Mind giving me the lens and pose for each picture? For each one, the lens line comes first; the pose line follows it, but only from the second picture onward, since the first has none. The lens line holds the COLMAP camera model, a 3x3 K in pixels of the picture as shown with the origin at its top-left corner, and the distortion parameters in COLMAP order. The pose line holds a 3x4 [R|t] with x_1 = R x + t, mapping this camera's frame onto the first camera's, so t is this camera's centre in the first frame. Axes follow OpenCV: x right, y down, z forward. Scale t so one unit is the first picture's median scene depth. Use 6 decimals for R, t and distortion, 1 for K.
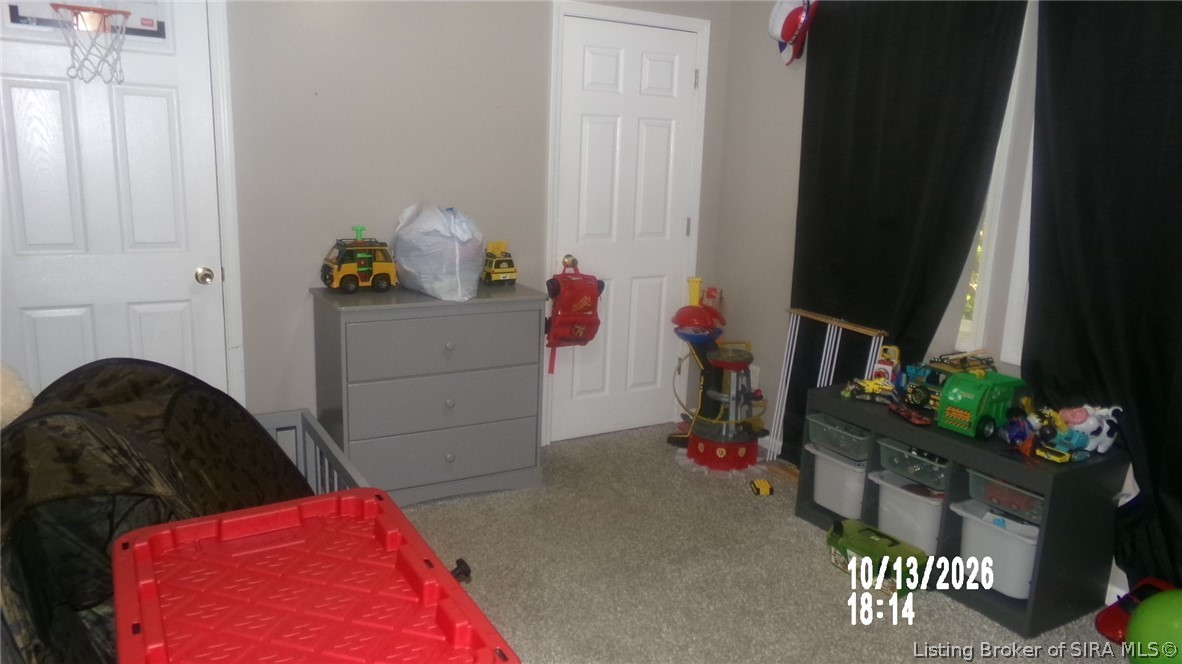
lens RADIAL K [[823.3, 0, 574.5], [0, 823.3, 336.6], [0, 0, 1]] dist [-0.098252, 0.162709]
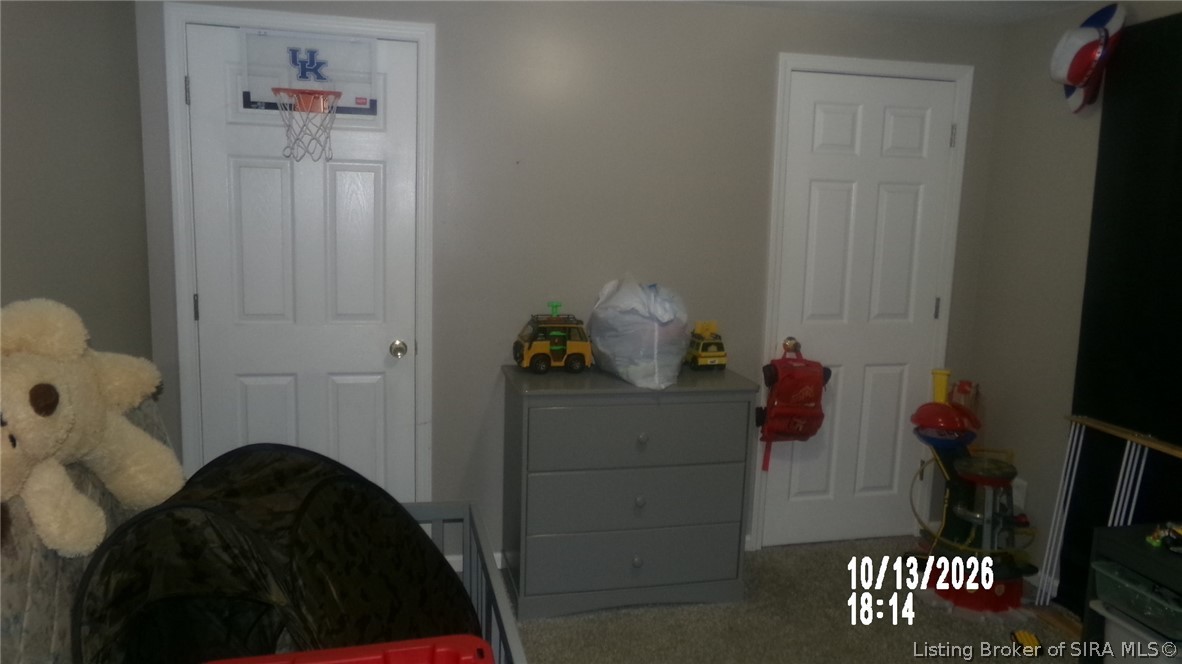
lens RADIAL K [[823.3, 0, 574.5], [0, 823.3, 336.6], [0, 0, 1]] dist [-0.098252, 0.162709]
pose [[0.954282, 0.035187, -0.296830, 0.036112], [-0.057156, 0.996204, -0.065660, -0.032214], [0.293393, 0.079624, 0.952670, 0.103111]]
